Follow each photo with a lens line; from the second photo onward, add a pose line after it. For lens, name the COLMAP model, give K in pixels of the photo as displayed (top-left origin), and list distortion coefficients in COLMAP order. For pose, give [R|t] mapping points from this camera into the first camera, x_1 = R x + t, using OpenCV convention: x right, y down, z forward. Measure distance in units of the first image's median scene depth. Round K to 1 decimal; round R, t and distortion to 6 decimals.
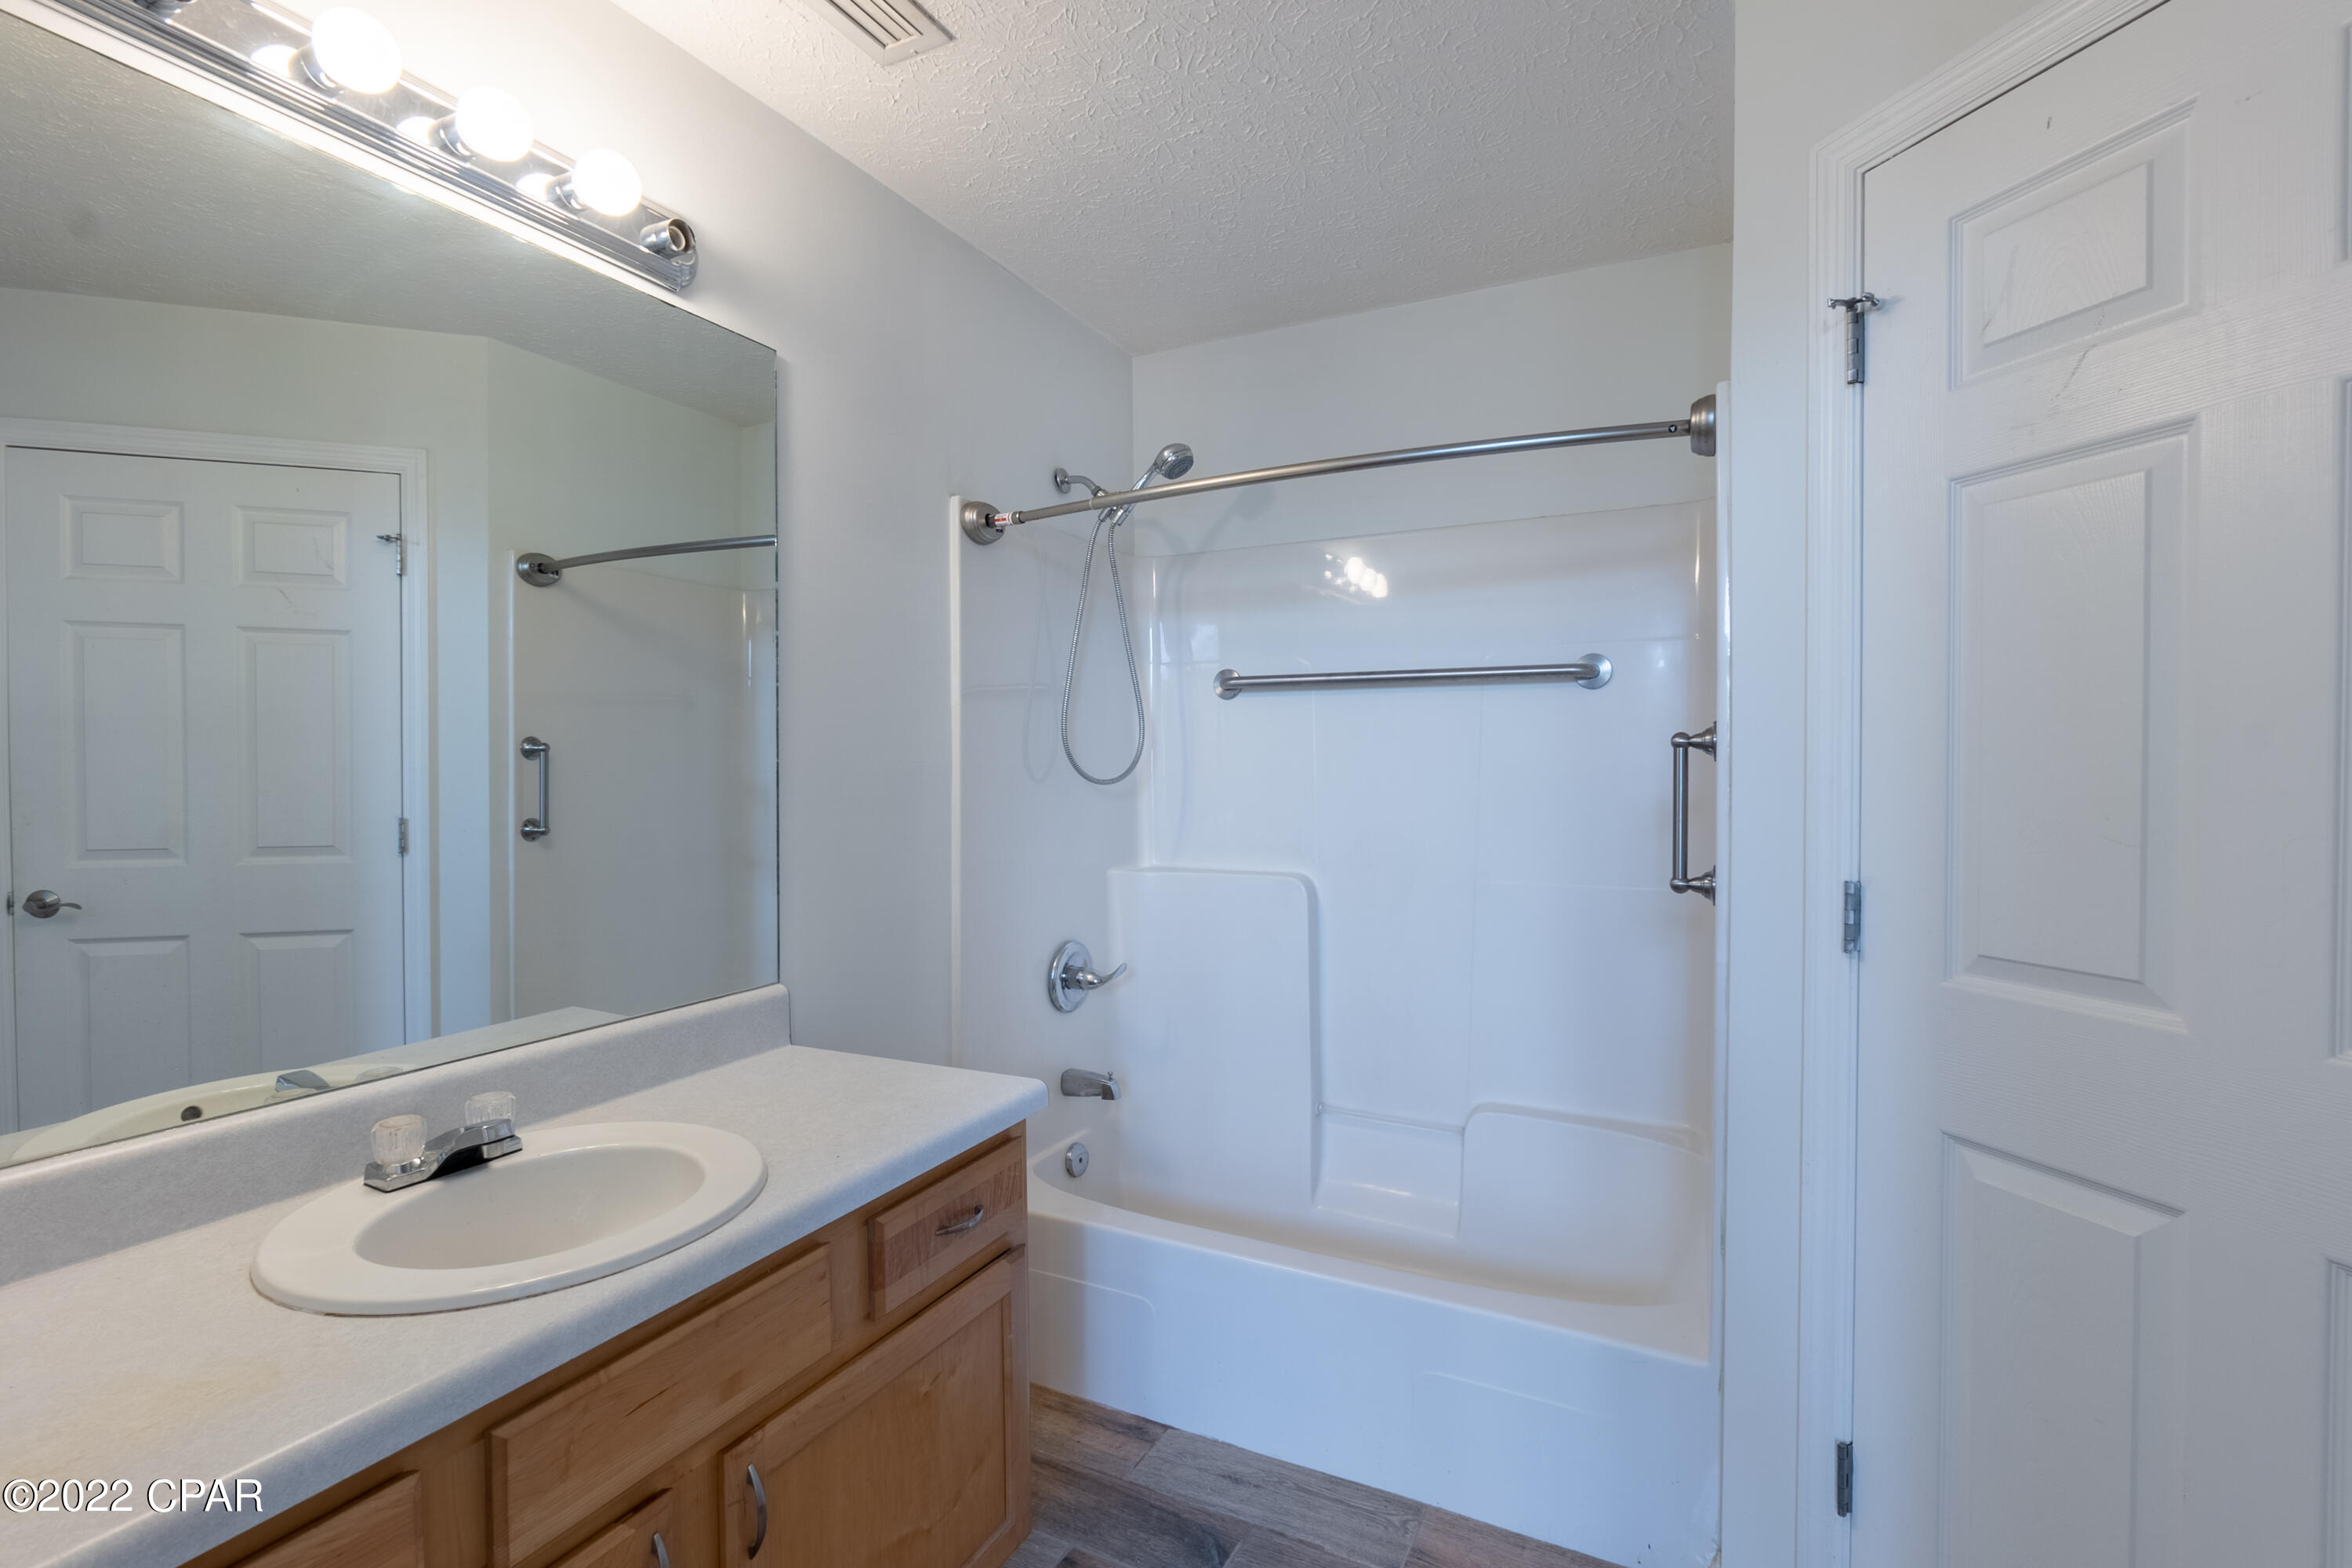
lens RADIAL K [[1063.8, 0, 1171.6], [0, 1063.8, 779.4], [0, 0, 1]] dist [-0.007959, 0.000036]
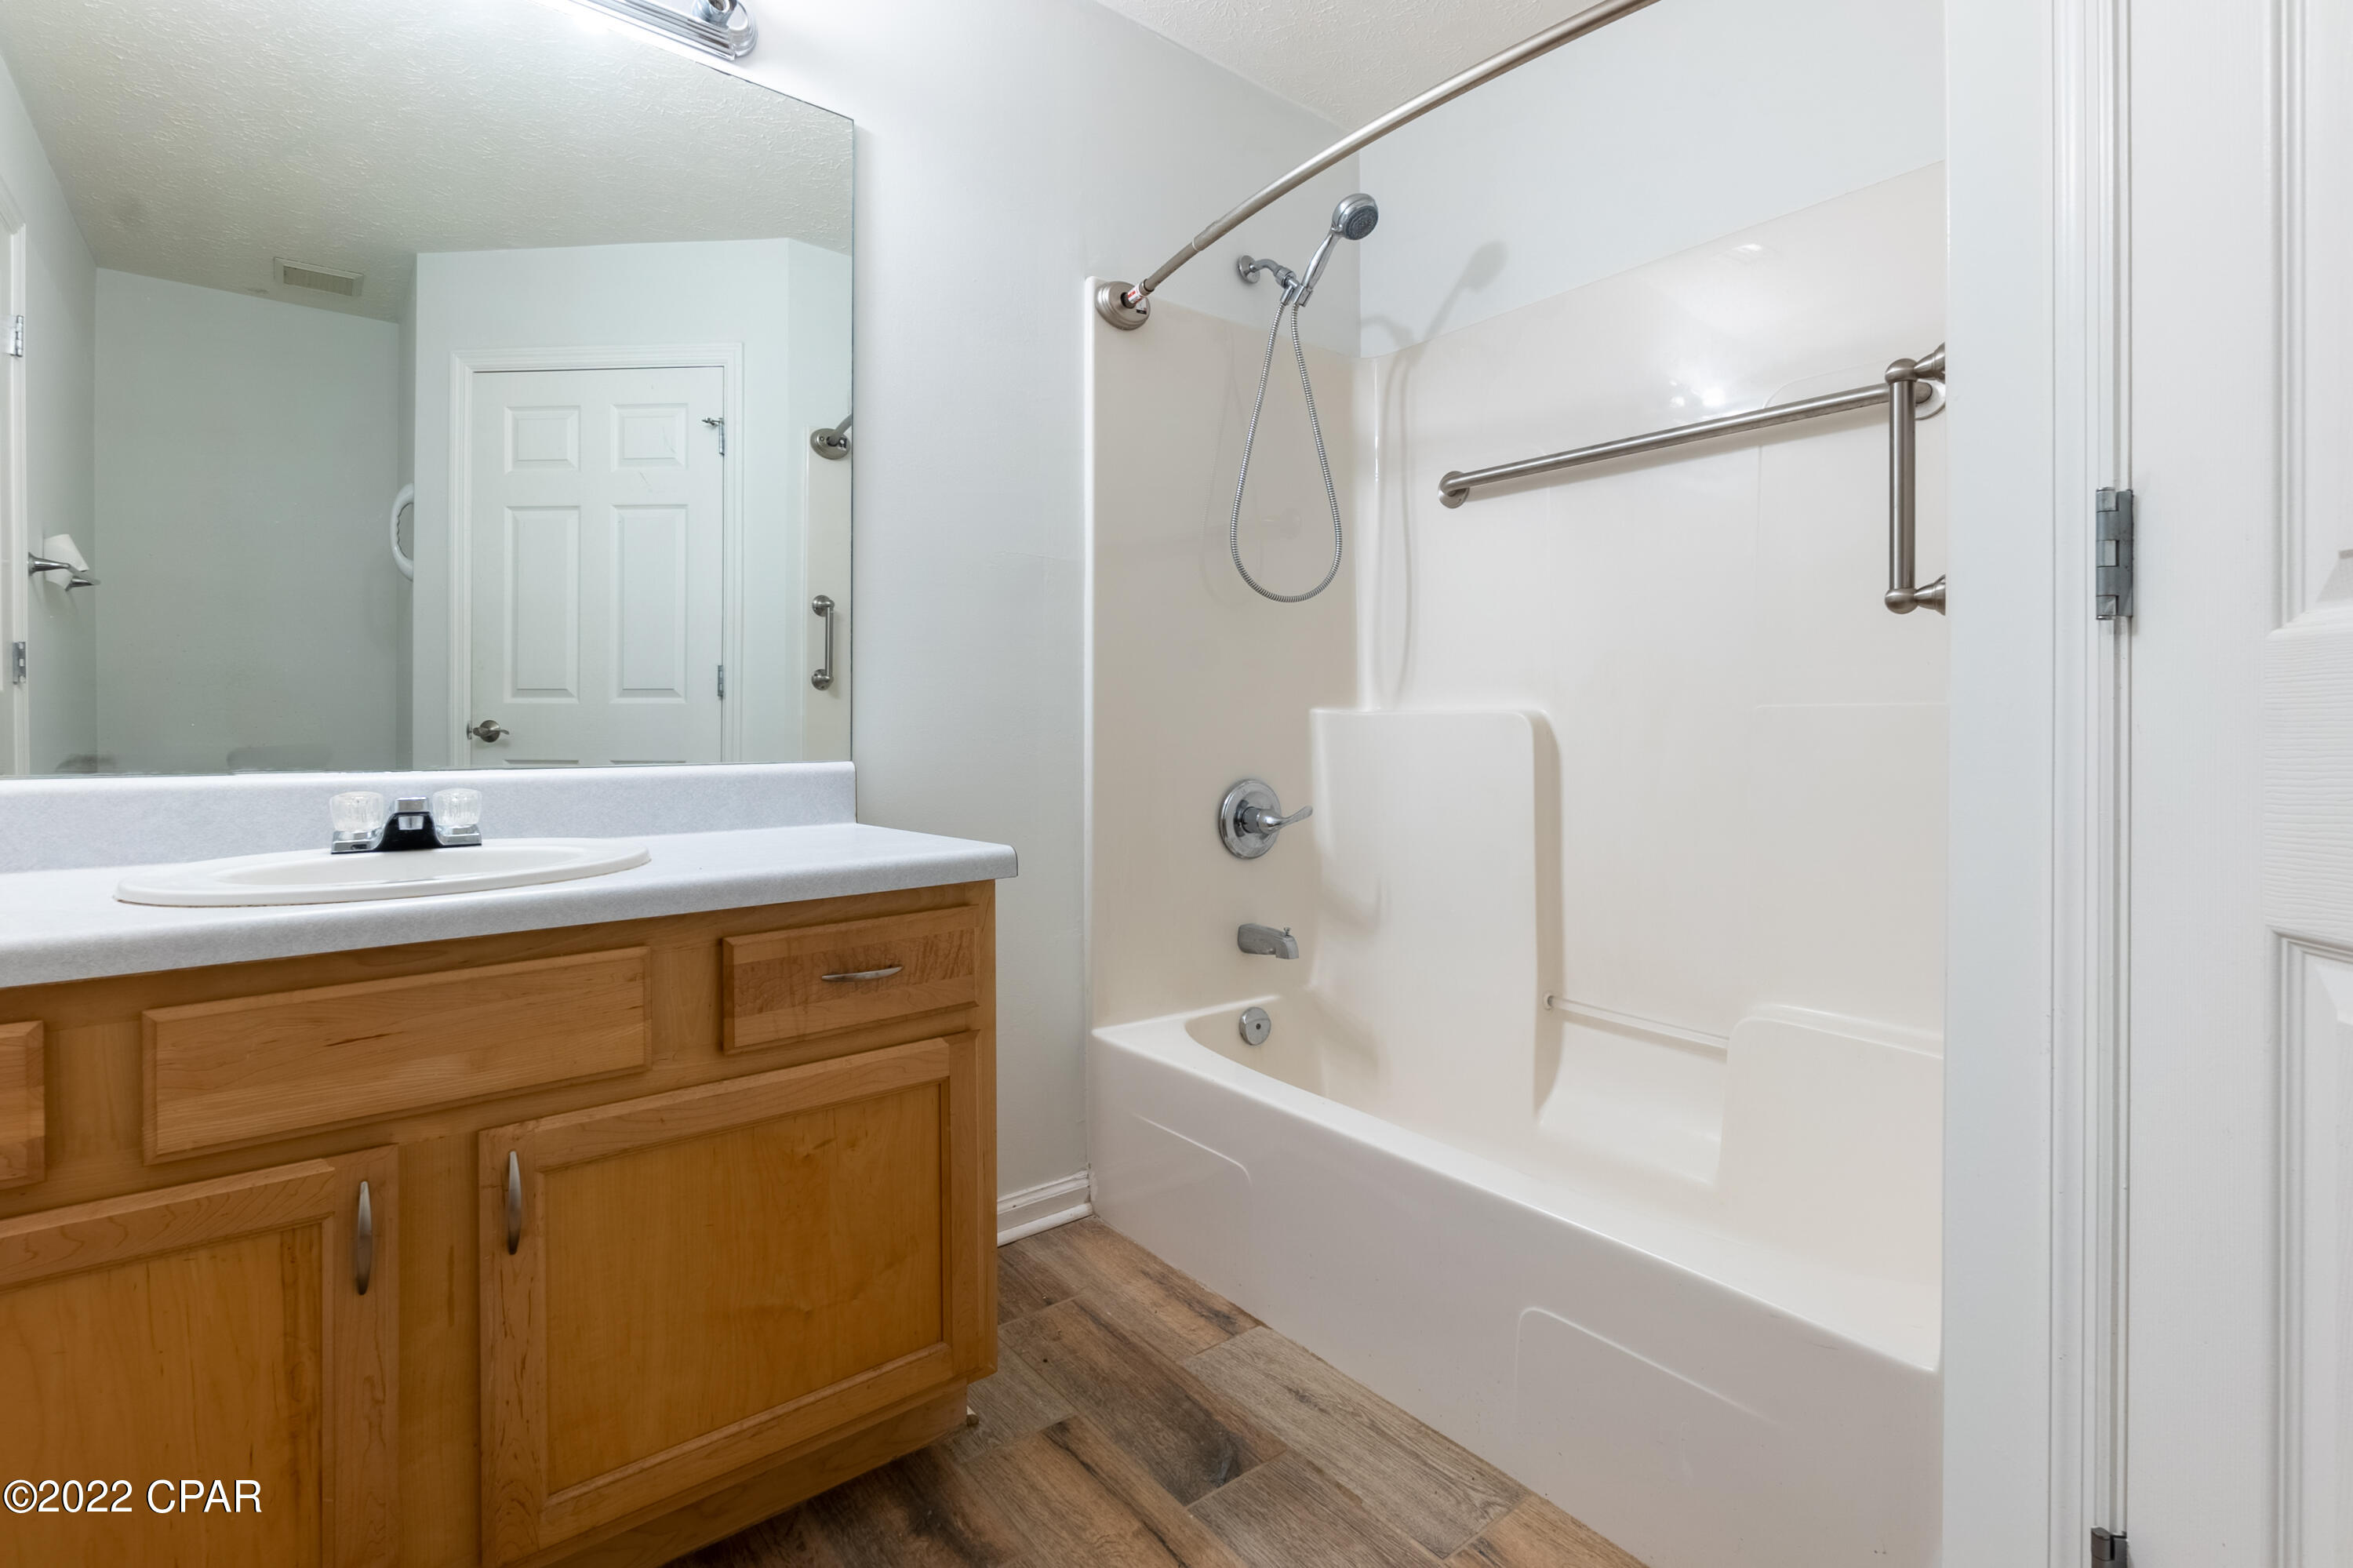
lens RADIAL K [[1067.1, 0, 1184.3], [0, 1067.1, 718.0], [0, 0, 1]] dist [-0.003483, -0.000936]
pose [[0.915569, 0.002387, -0.402153, 0.303565], [-0.008973, 0.999855, -0.014493, 0.161489], [0.402060, 0.016878, 0.915458, 0.220451]]
